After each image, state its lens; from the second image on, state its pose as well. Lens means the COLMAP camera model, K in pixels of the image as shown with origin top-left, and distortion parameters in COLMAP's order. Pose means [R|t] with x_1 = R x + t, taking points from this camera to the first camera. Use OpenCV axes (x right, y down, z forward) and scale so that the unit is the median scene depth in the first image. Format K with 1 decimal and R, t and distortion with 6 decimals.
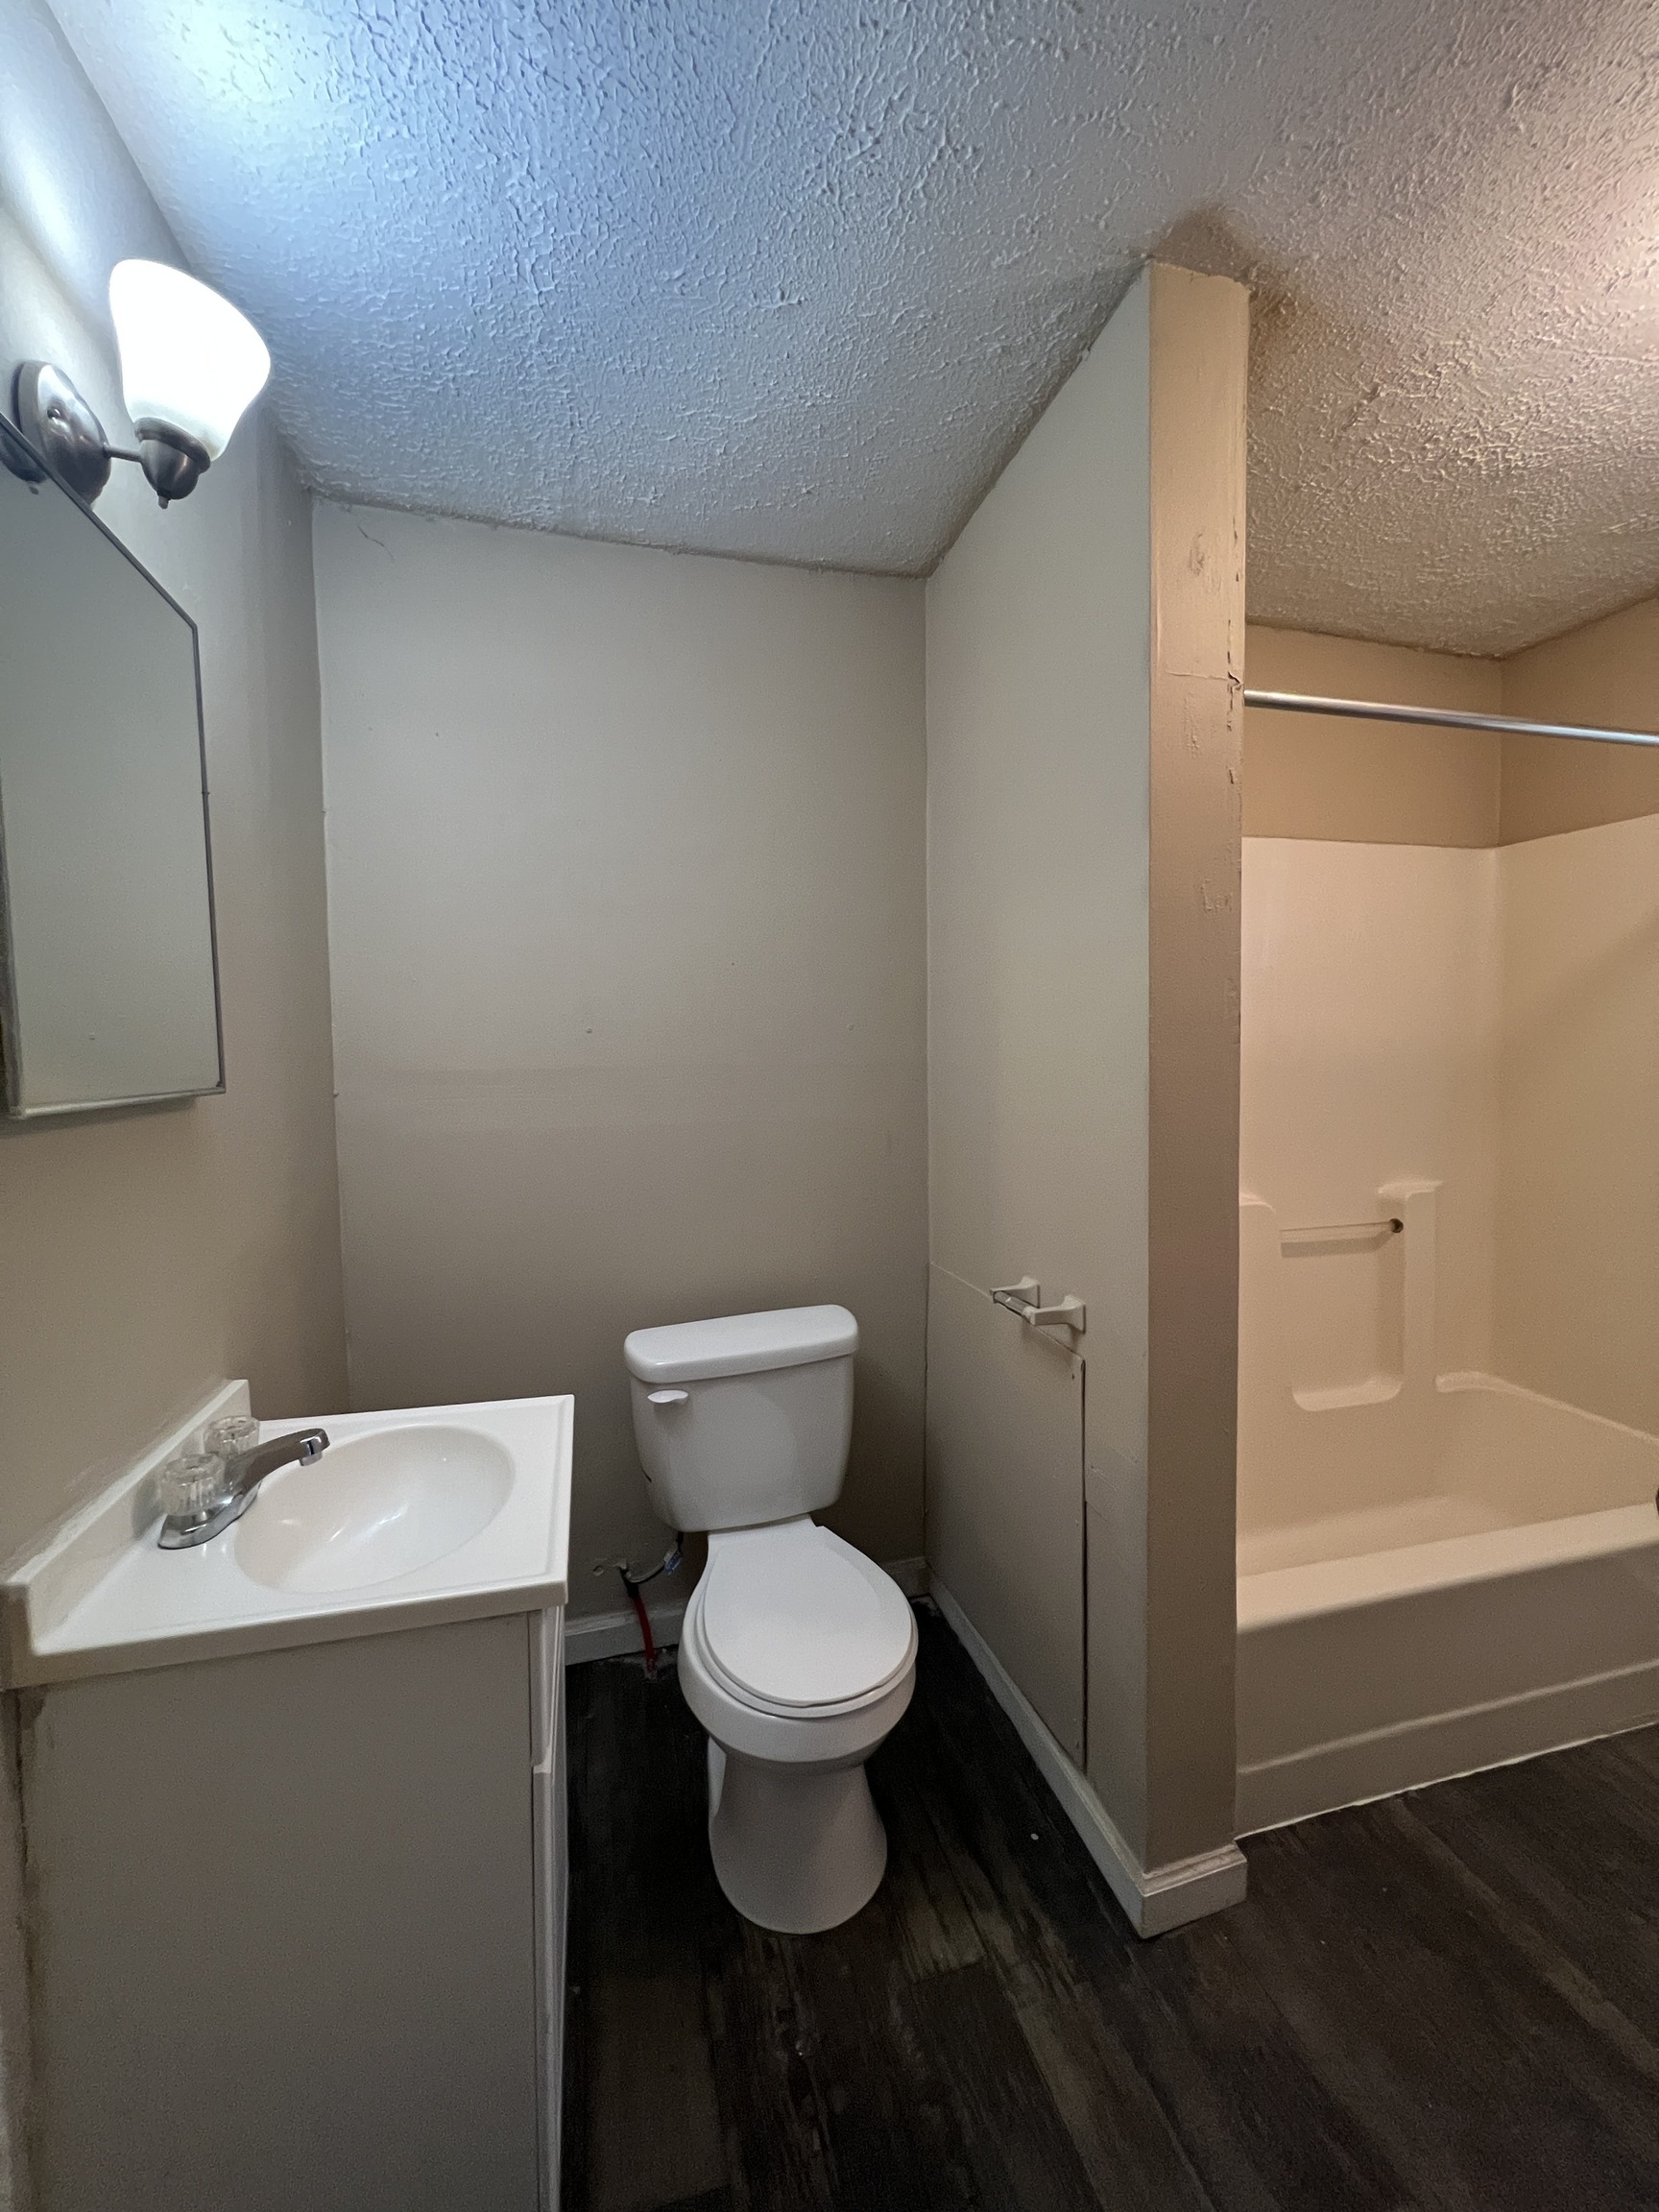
lens RADIAL K [[888.1, 0, 828.7], [0, 888.1, 1101.7], [0, 0, 1]] dist [-0.000729, 0.000379]
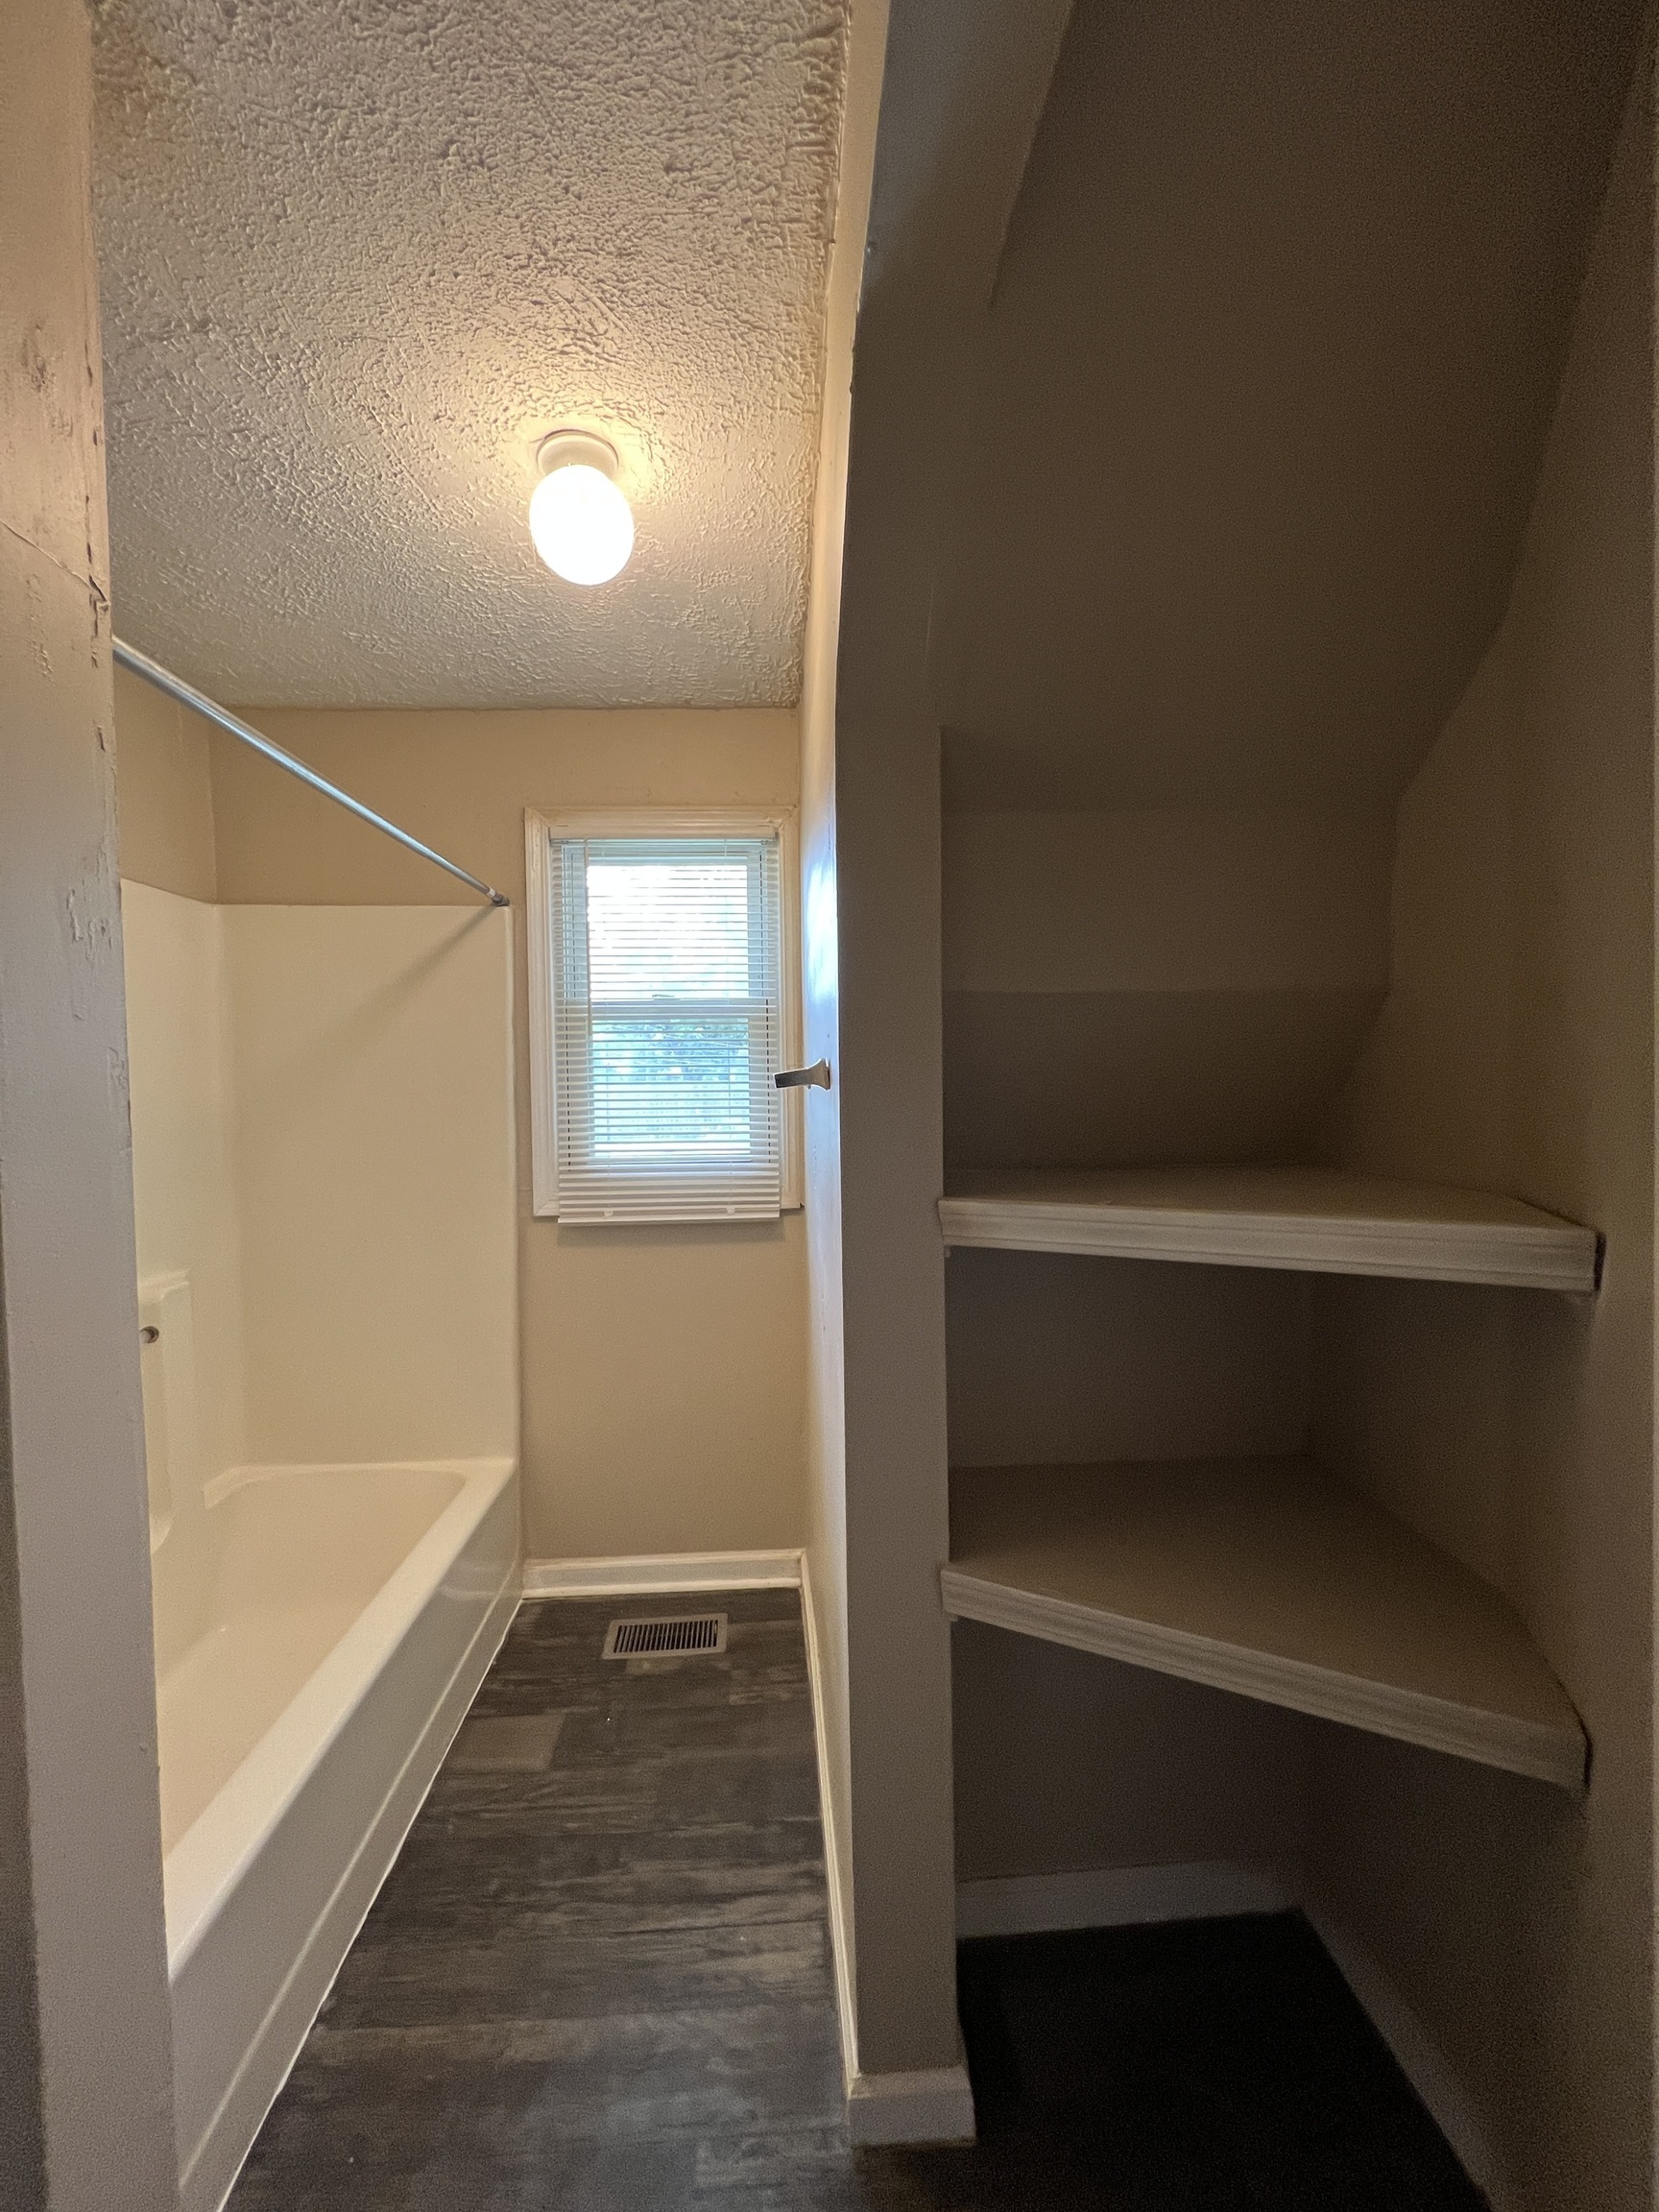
lens RADIAL K [[888.1, 0, 830.1], [0, 888.1, 1104.1], [0, 0, 1]] dist [-0.000729, 0.000379]
pose [[0.204732, -0.016356, 0.978681, -0.069055], [0.067699, 0.997703, 0.002512, -0.057825], [-0.976474, 0.065741, 0.205369, 0.326397]]
